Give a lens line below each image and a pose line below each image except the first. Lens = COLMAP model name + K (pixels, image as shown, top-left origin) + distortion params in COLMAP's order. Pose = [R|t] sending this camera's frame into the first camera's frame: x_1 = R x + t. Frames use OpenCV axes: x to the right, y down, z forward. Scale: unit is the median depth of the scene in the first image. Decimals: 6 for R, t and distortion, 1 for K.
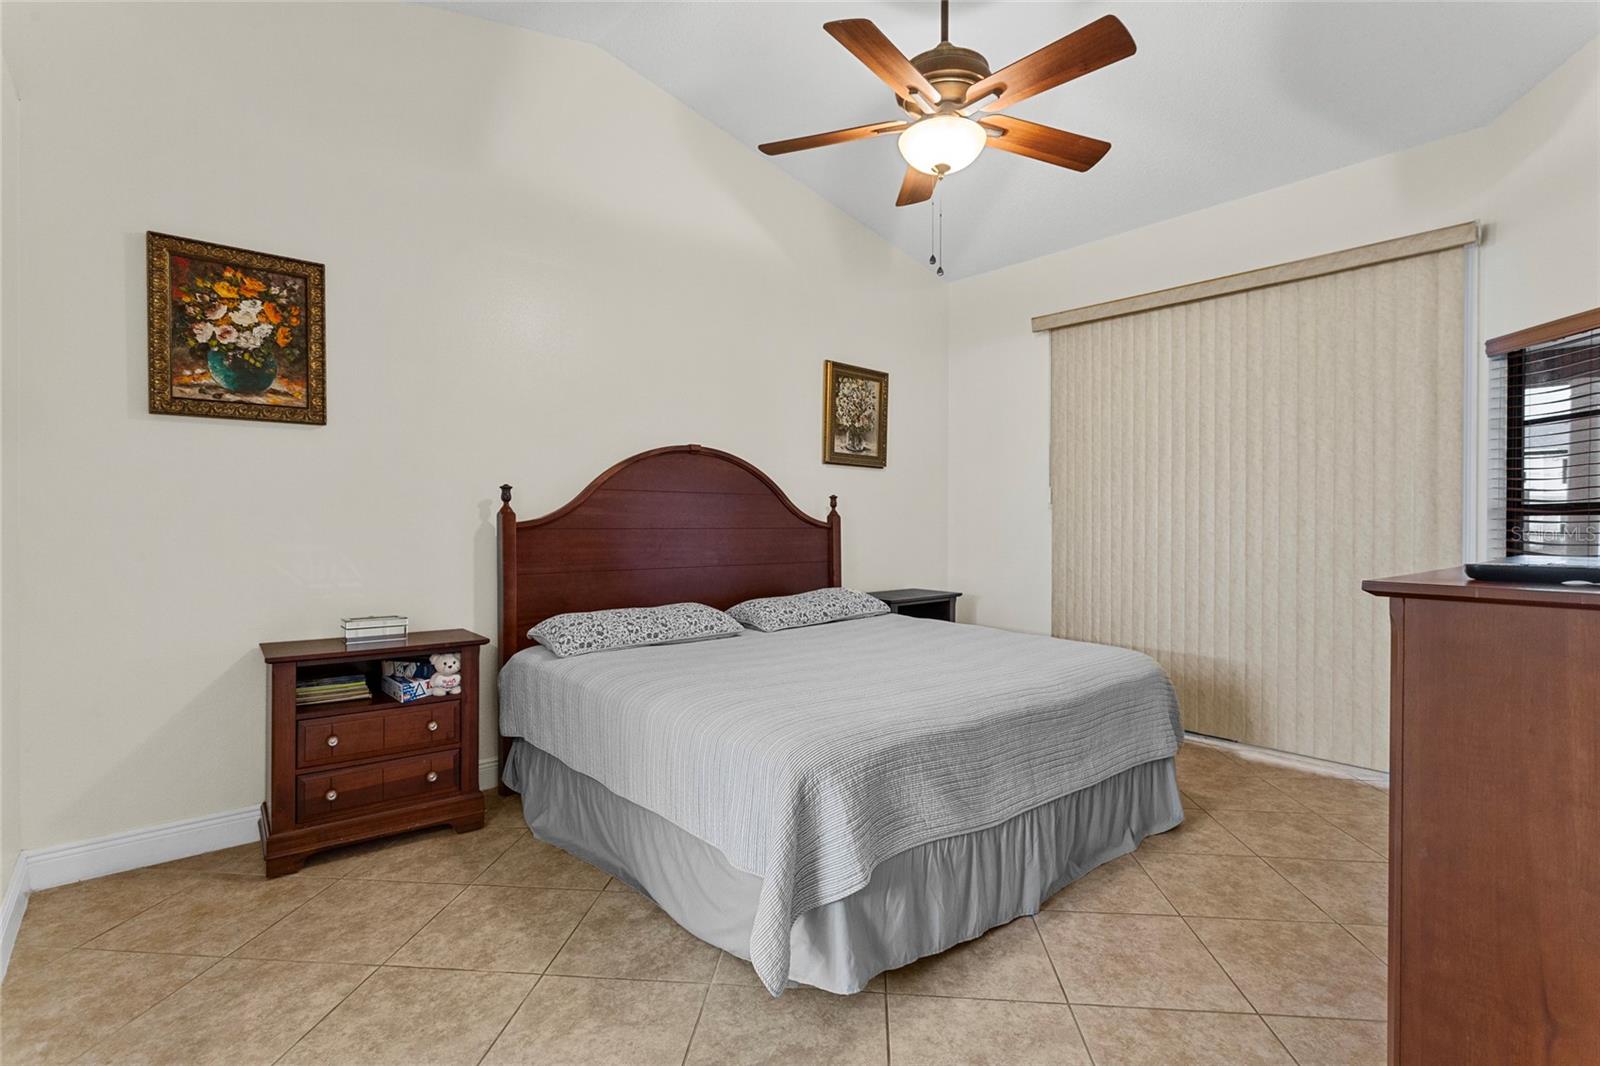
lens RADIAL K [[753.0, 0, 798.2], [0, 753.0, 527.7], [0, 0, 1]] dist [-0.003544, -0.000235]
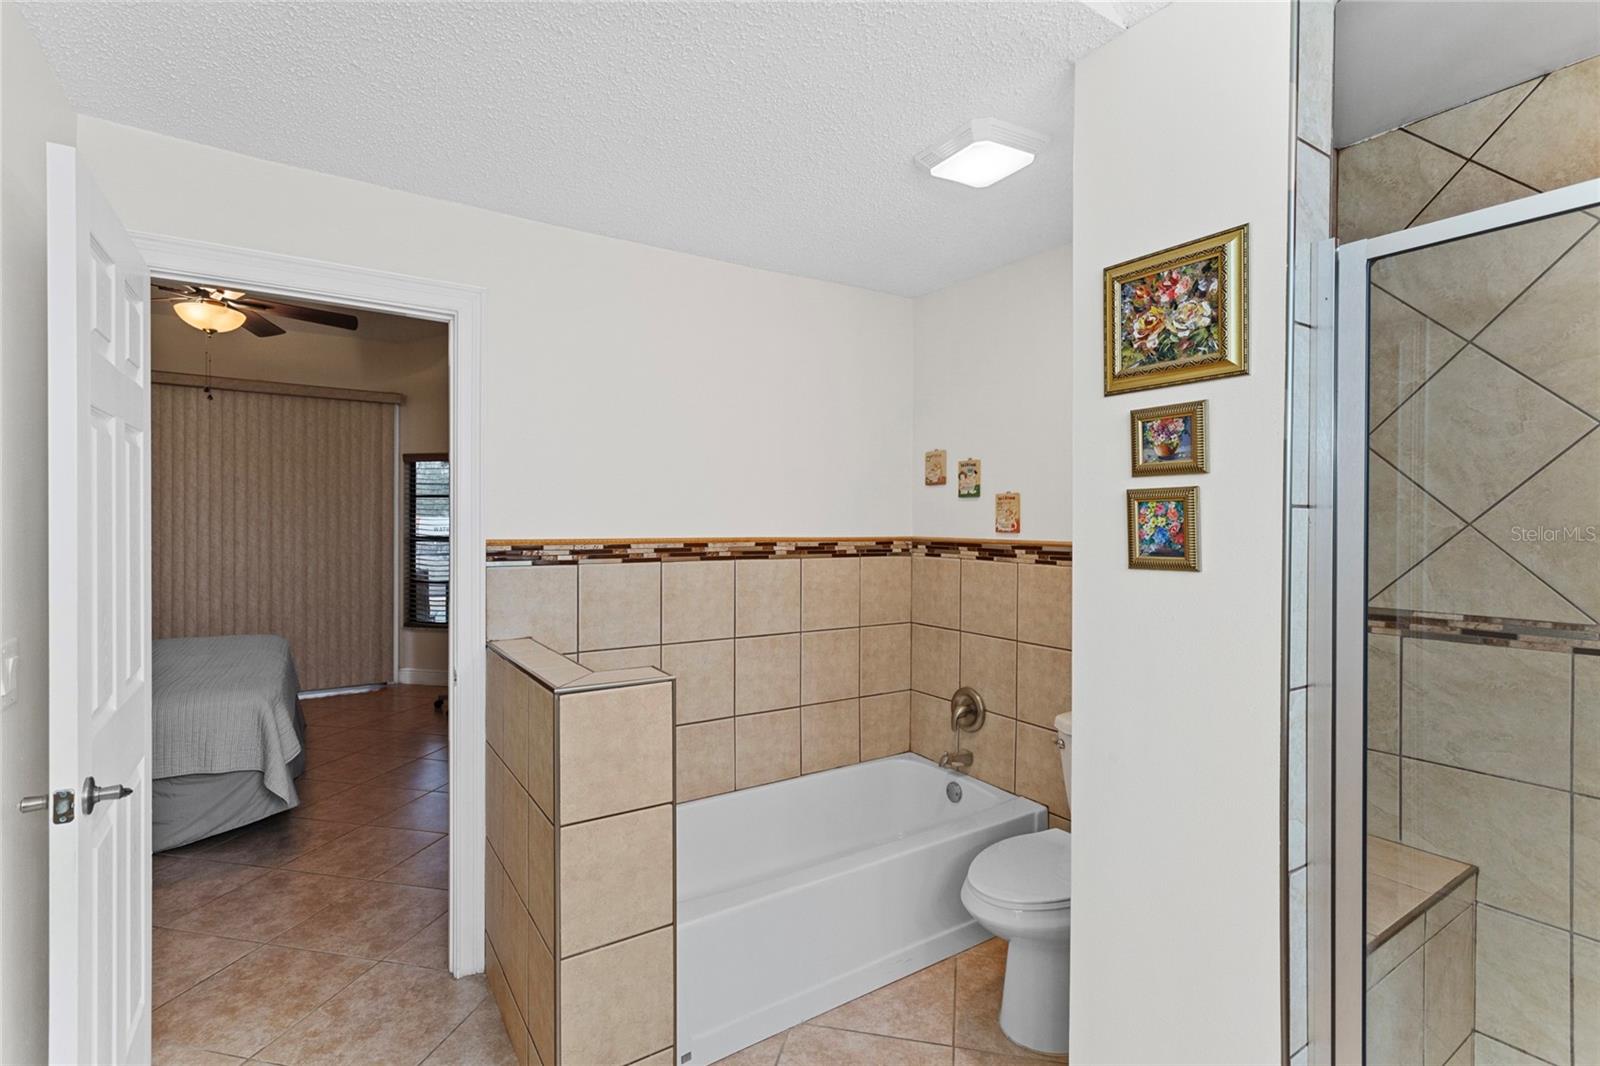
lens RADIAL K [[753.0, 0, 805.3], [0, 753.0, 527.1], [0, 0, 1]] dist [-0.003544, -0.000235]
pose [[0.130180, -0.005198, 0.991477, -0.918875], [0.000829, 0.999986, 0.005133, -0.065246], [-0.991490, 0.000153, 0.130182, -0.314515]]
